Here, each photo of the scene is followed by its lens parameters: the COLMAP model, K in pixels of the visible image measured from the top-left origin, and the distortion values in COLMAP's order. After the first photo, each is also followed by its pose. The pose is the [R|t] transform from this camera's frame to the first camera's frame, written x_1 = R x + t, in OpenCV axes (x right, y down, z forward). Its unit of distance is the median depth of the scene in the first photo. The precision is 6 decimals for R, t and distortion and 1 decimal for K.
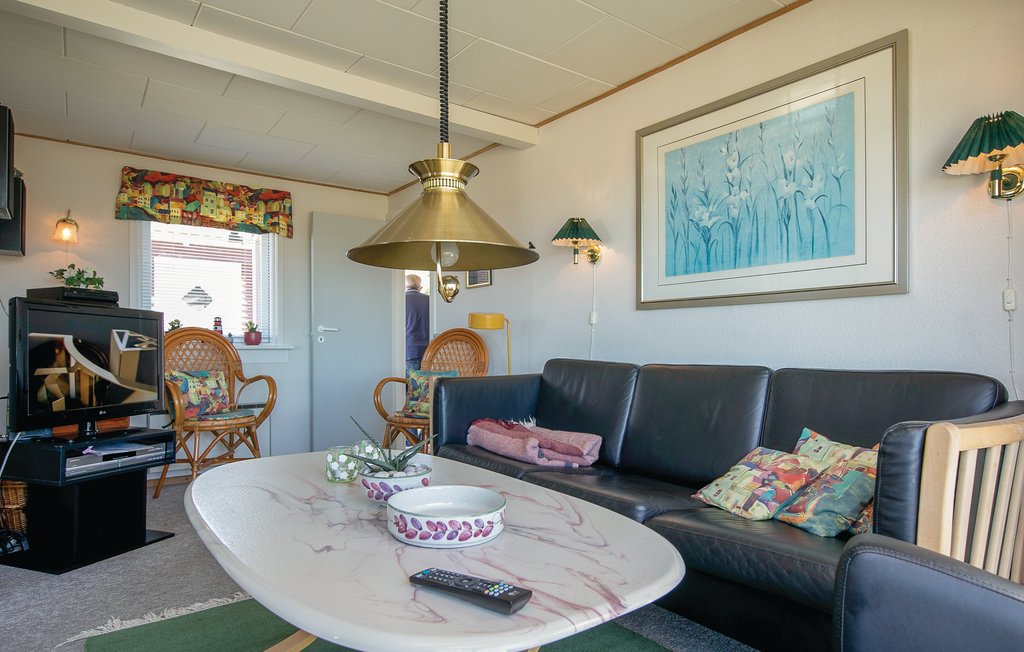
lens RADIAL K [[585.0, 0, 515.6], [0, 585.0, 342.9], [0, 0, 1]] dist [-0.000290, -0.003507]
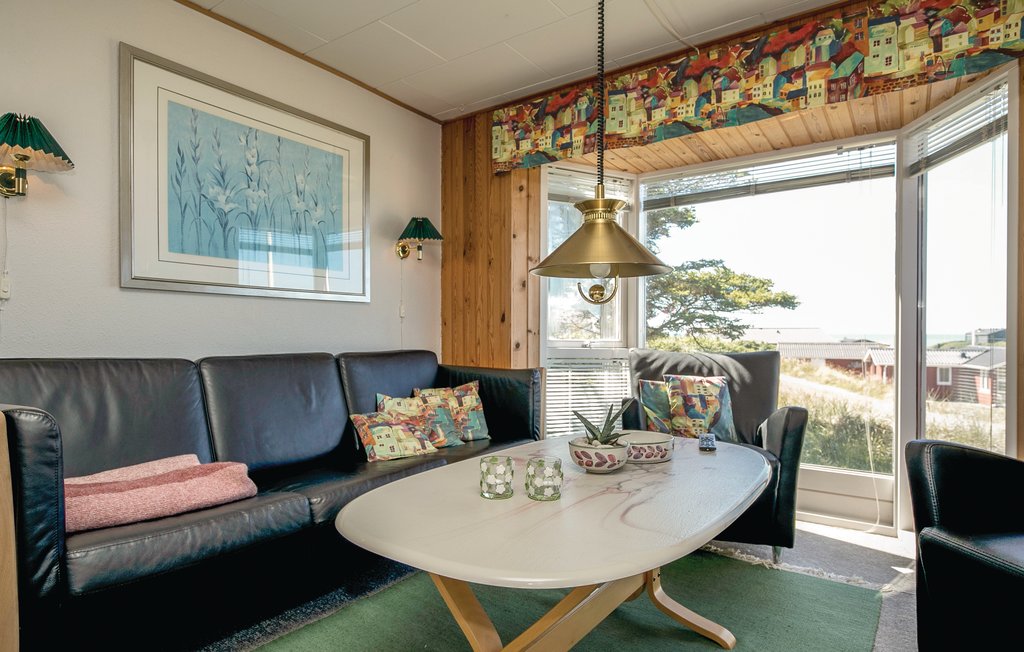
lens RADIAL K [[549.3, 0, 512.0], [0, 549.3, 326.0], [0, 0, 1]] dist [0.003972, 0.001906]
pose [[-0.291724, 0.016869, 0.956354, -0.738811], [-0.006506, 0.999786, -0.019620, 0.004263], [-0.956480, -0.011946, -0.291552, 0.908141]]
